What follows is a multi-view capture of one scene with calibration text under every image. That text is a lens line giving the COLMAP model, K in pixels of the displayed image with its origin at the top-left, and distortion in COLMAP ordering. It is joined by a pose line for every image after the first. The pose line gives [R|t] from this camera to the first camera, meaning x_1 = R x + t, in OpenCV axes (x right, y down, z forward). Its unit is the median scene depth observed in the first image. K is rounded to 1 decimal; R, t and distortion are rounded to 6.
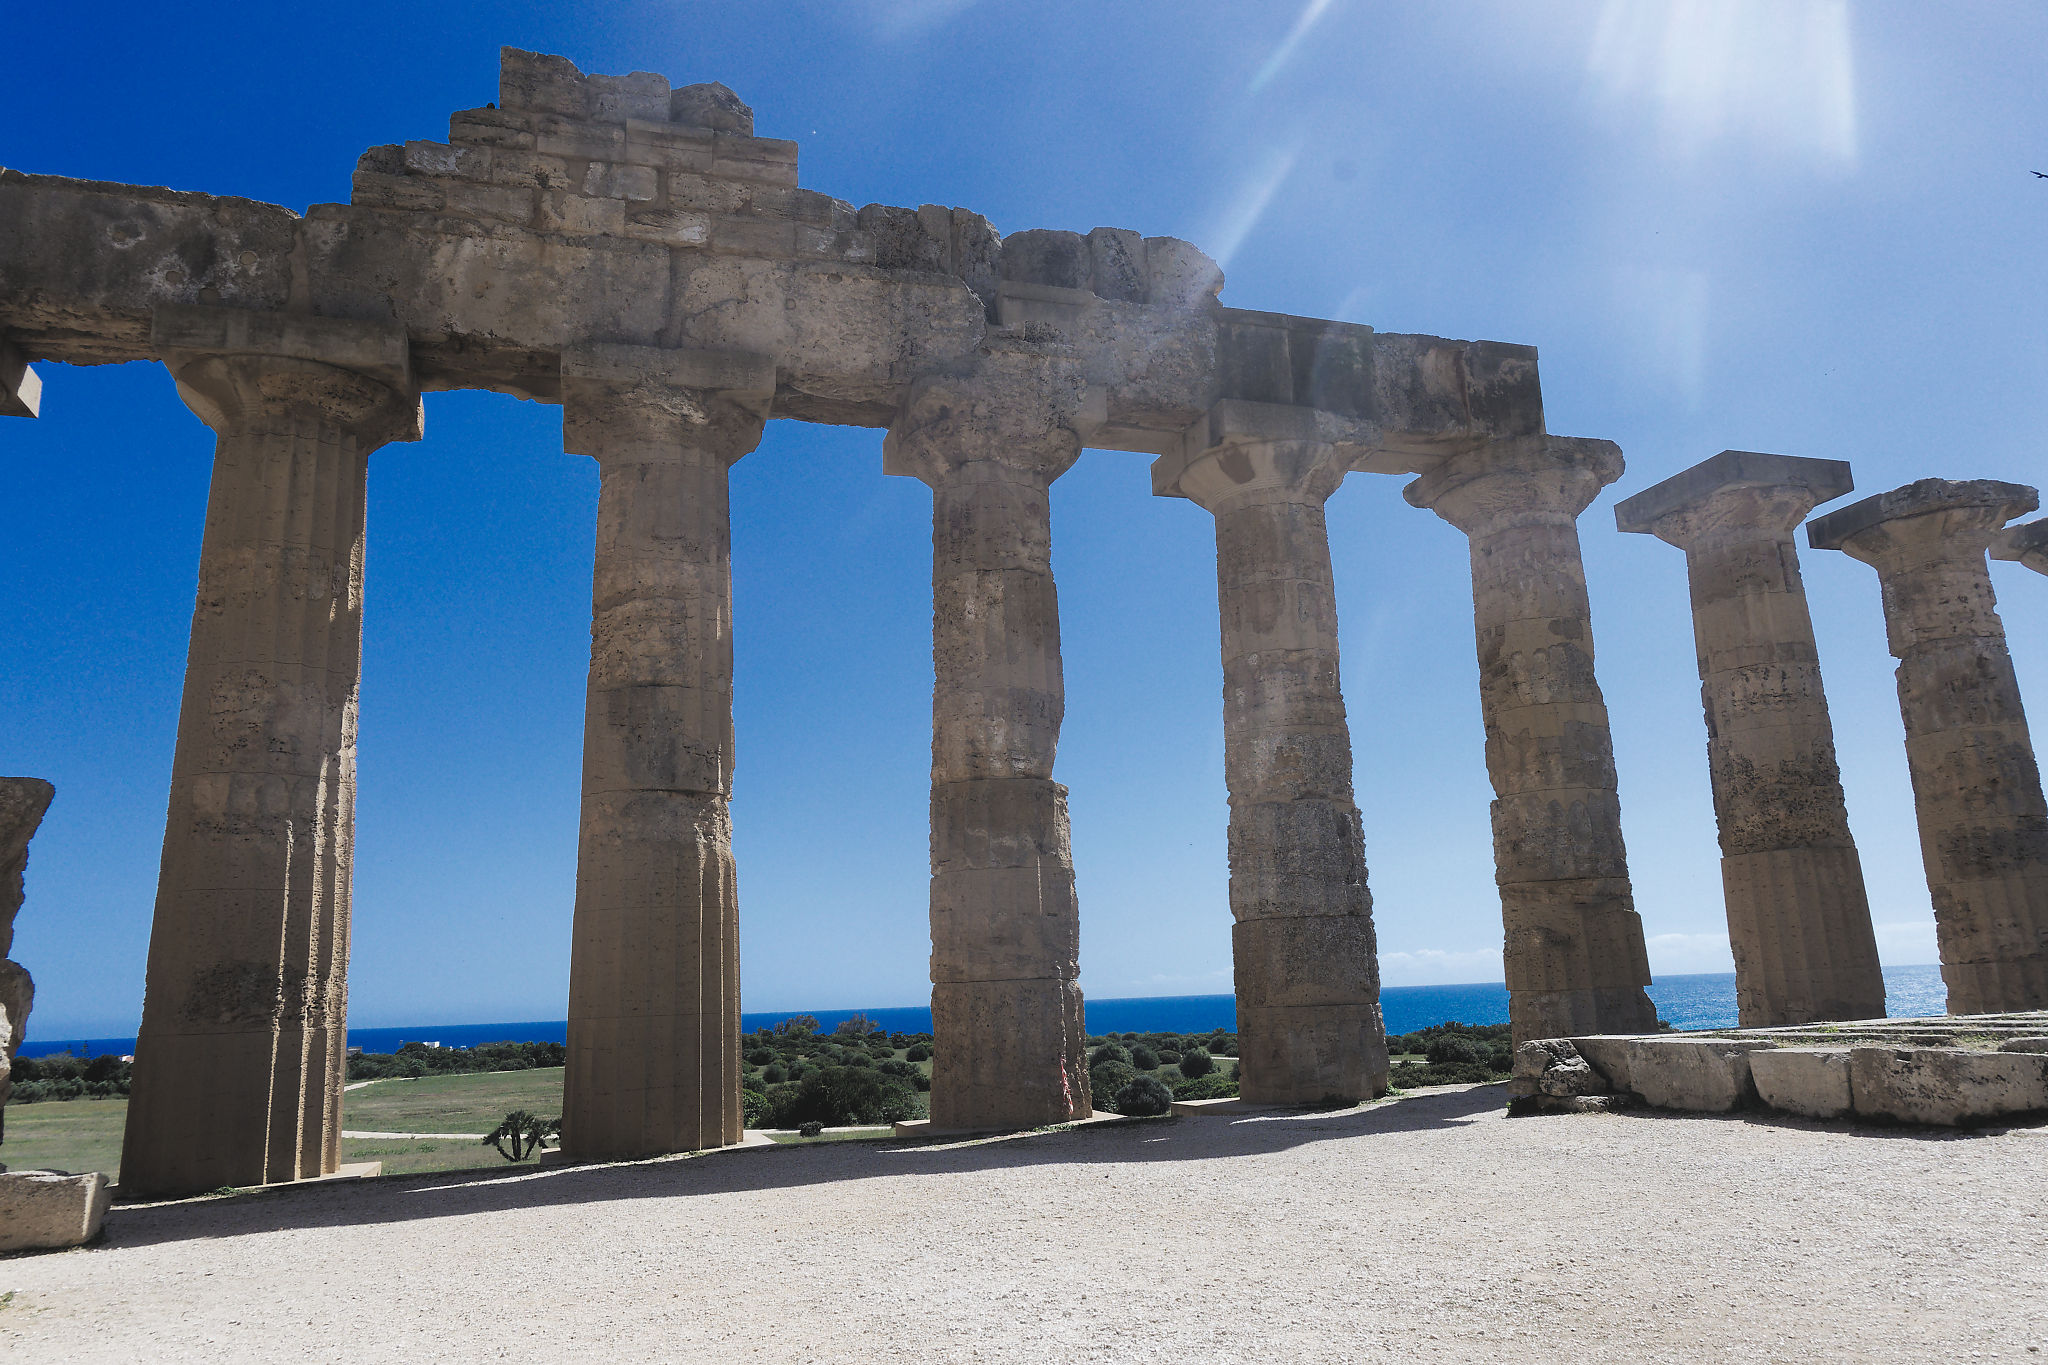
lens RADIAL K [[1390.5, 0, 1023.6], [0, 1390.5, 689.8], [0, 0, 1]] dist [-0.005626, 0.003576]
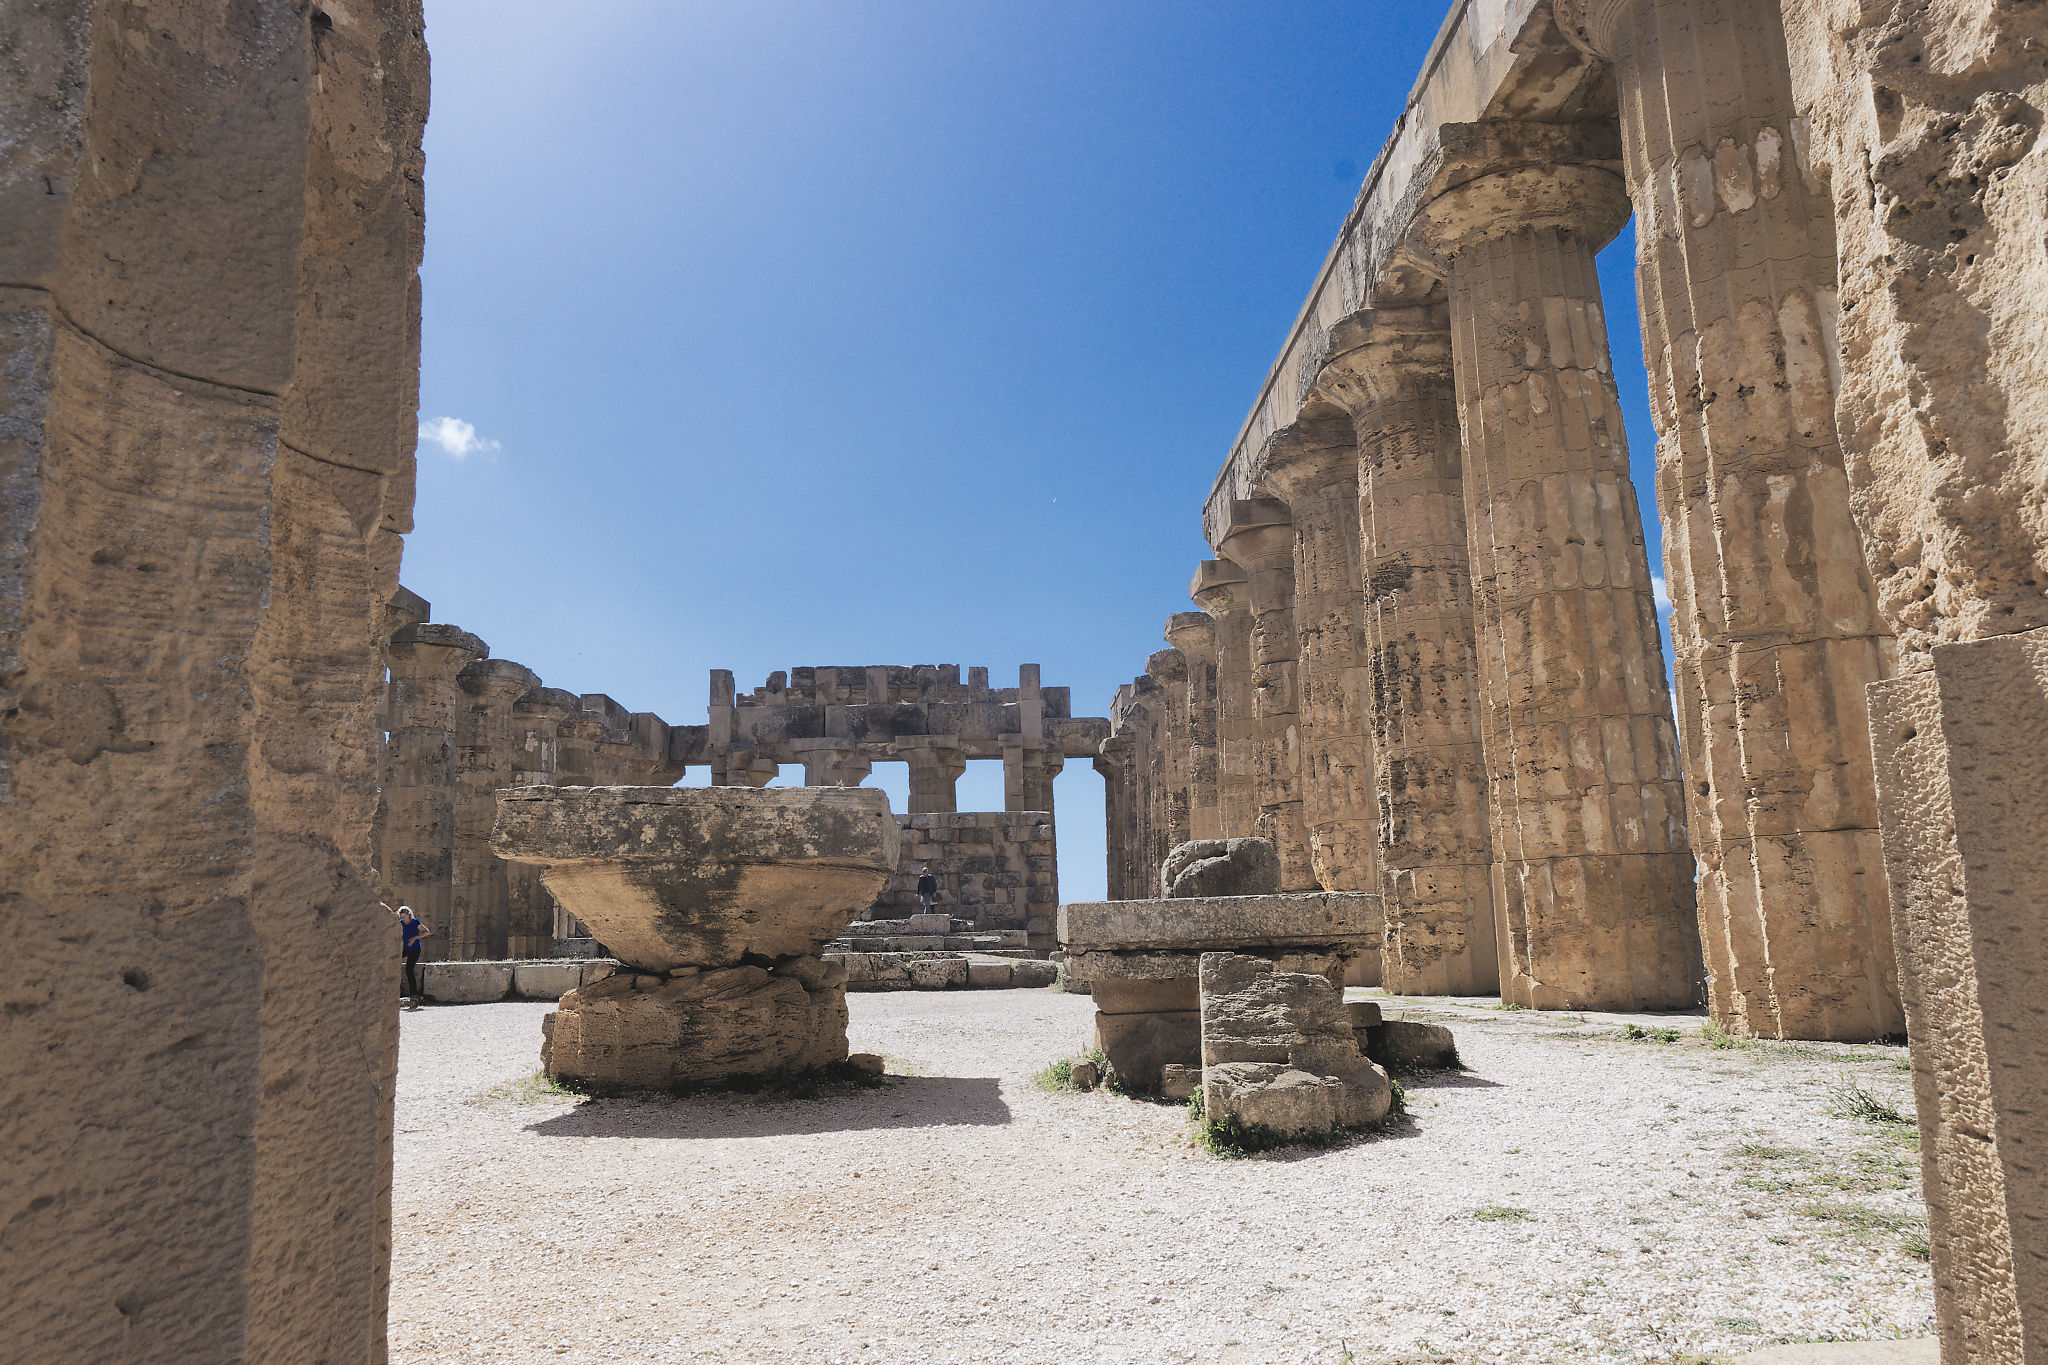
lens RADIAL K [[1385.0, 0, 1022.0], [0, 1385.0, 690.2], [0, 0, 1]] dist [-0.009722, 0.005246]
pose [[0.276165, 0.212686, 0.937282, -0.745584], [-0.199947, 0.966585, -0.160422, 0.046684], [-0.940082, -0.143104, 0.309462, -0.092369]]
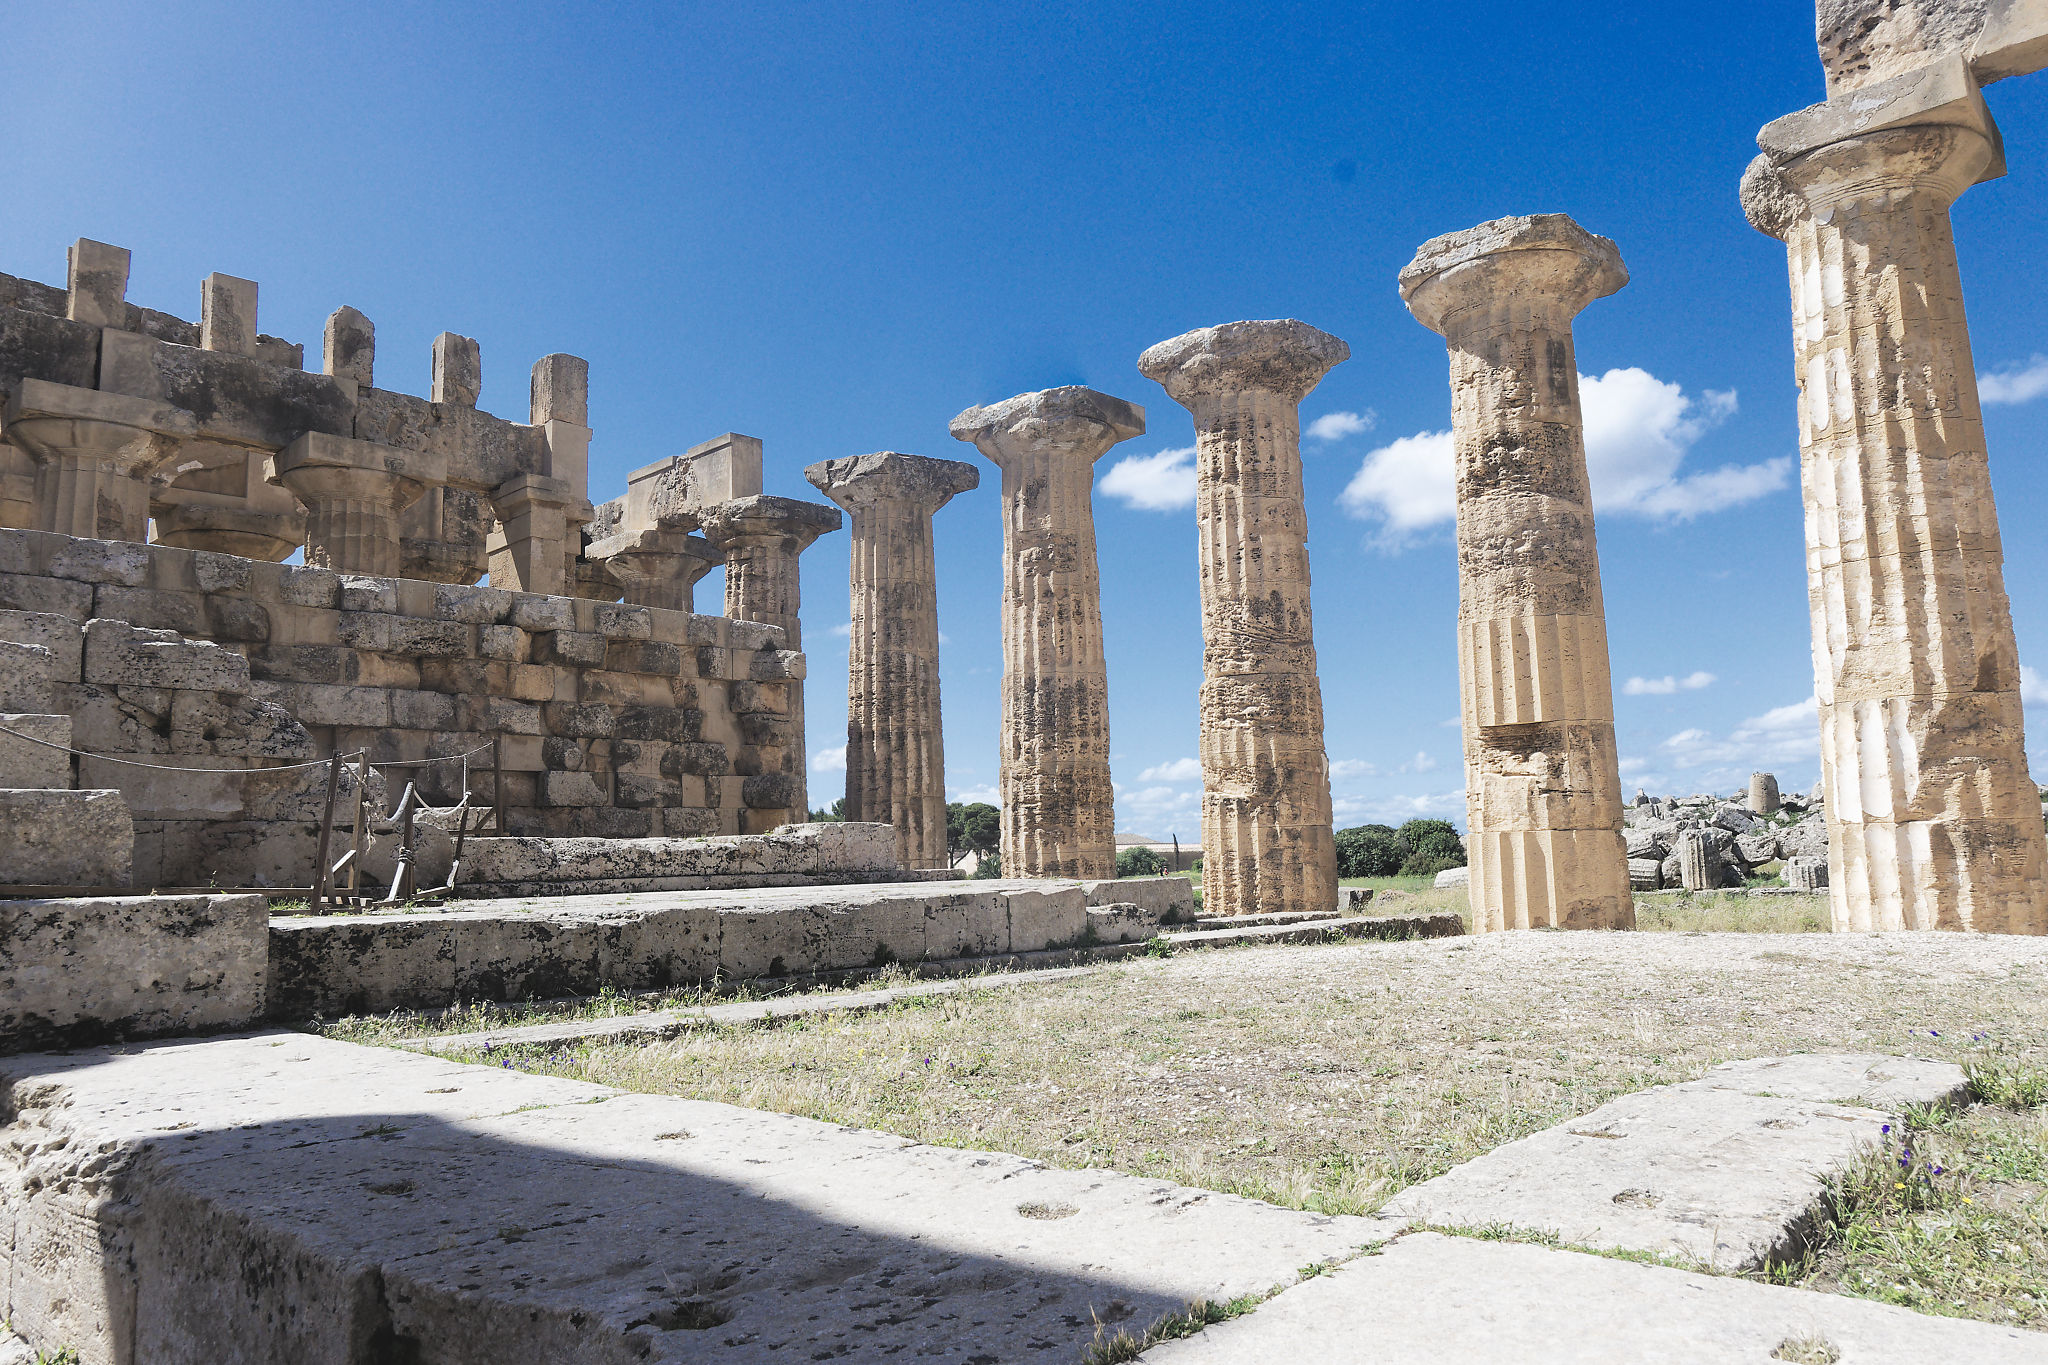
lens RADIAL K [[1390.5, 0, 1023.6], [0, 1390.5, 689.8], [0, 0, 1]] dist [-0.005626, 0.003576]
pose [[-0.473197, 0.162636, 0.865814, 0.532324], [-0.150005, 0.953584, -0.261105, 0.195277], [-0.868092, -0.253430, -0.426837, 0.958192]]
